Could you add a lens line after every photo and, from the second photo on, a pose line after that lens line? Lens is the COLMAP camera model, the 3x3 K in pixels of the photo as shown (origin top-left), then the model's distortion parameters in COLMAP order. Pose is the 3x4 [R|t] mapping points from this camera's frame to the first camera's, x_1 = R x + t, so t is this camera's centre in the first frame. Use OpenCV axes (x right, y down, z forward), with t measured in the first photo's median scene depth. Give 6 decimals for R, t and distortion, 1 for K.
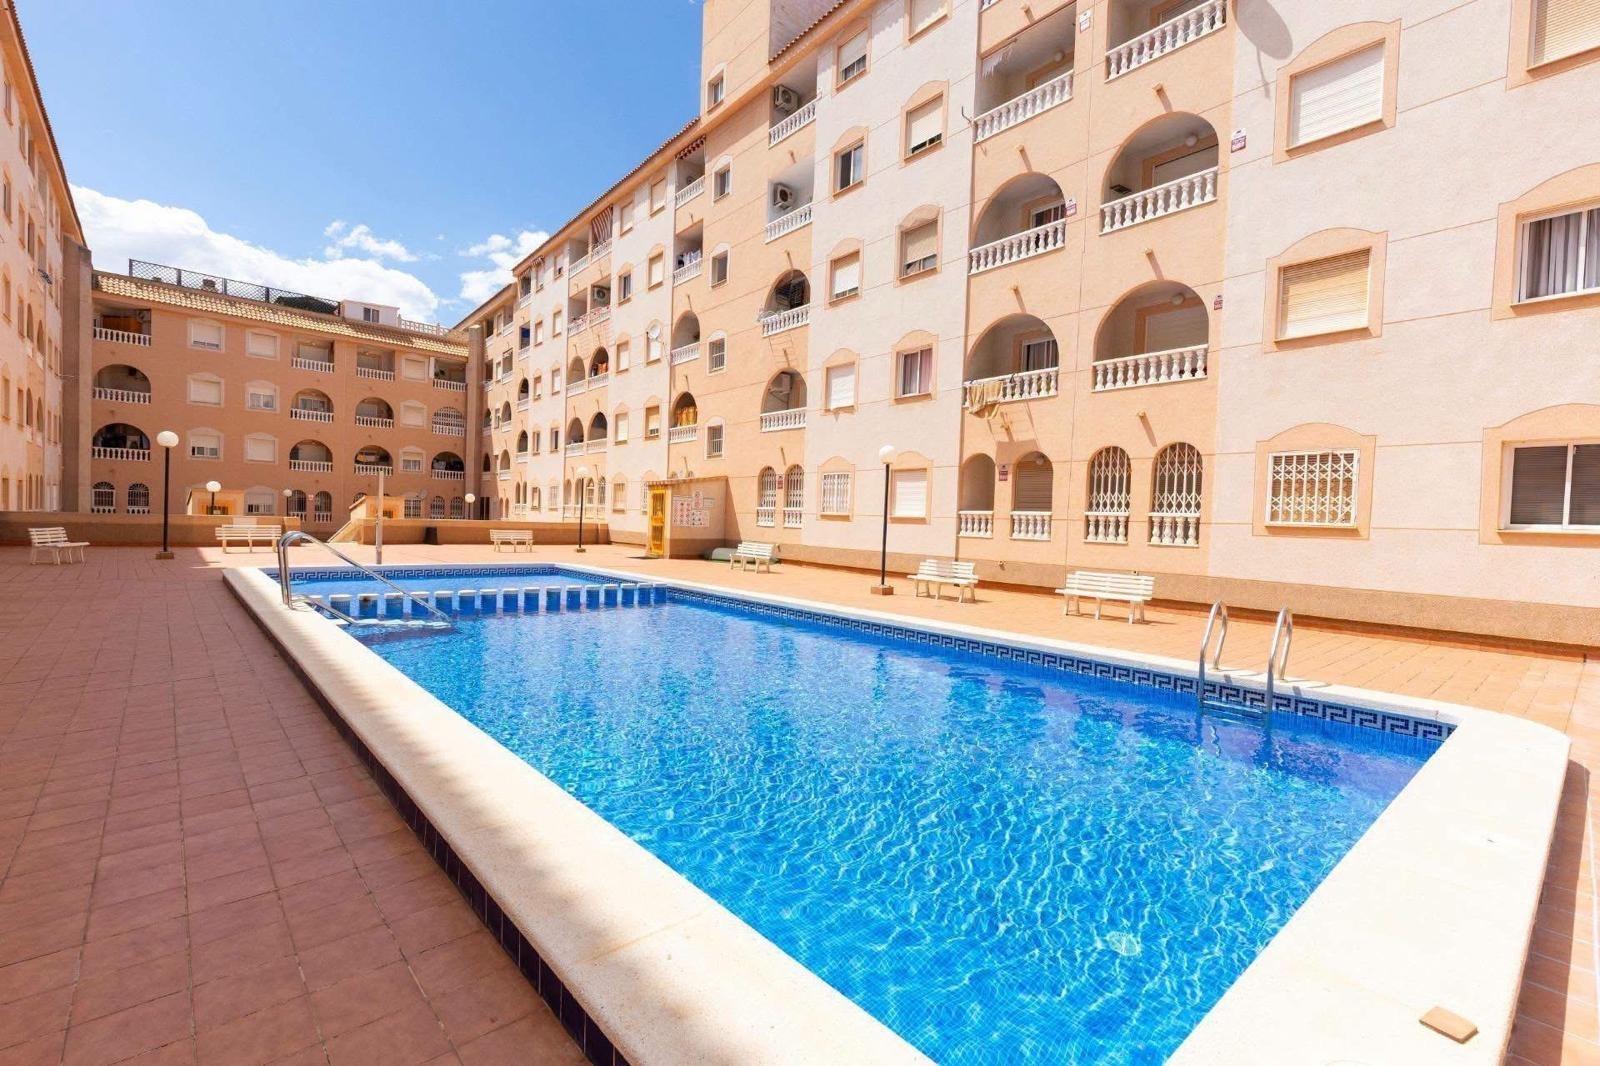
lens RADIAL K [[712.4, 0, 794.1], [0, 712.4, 539.3], [0, 0, 1]] dist [0.004365, -0.000818]
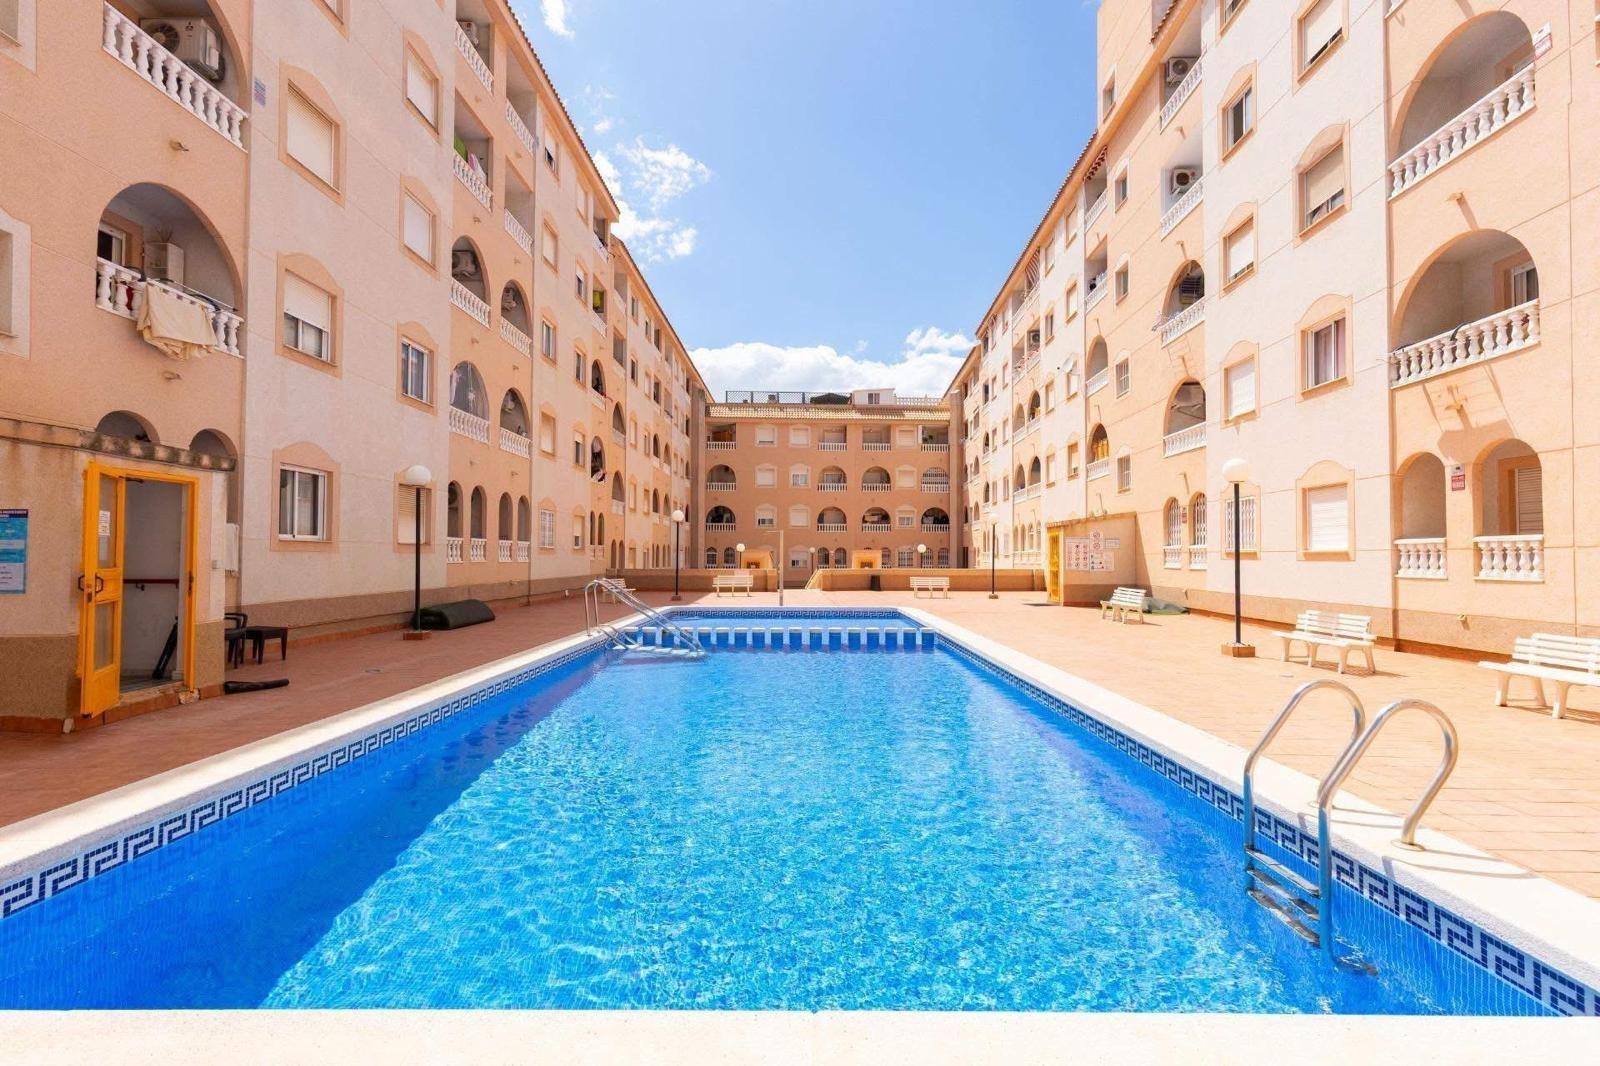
lens RADIAL K [[712.4, 0, 799.1], [0, 712.4, 537.6], [0, 0, 1]] dist [0.004365, -0.000818]
pose [[0.747783, -0.049940, -0.662063, 0.167008], [0.003881, 0.997479, -0.070858, 0.002650], [0.663932, 0.050417, 0.746091, 0.074524]]
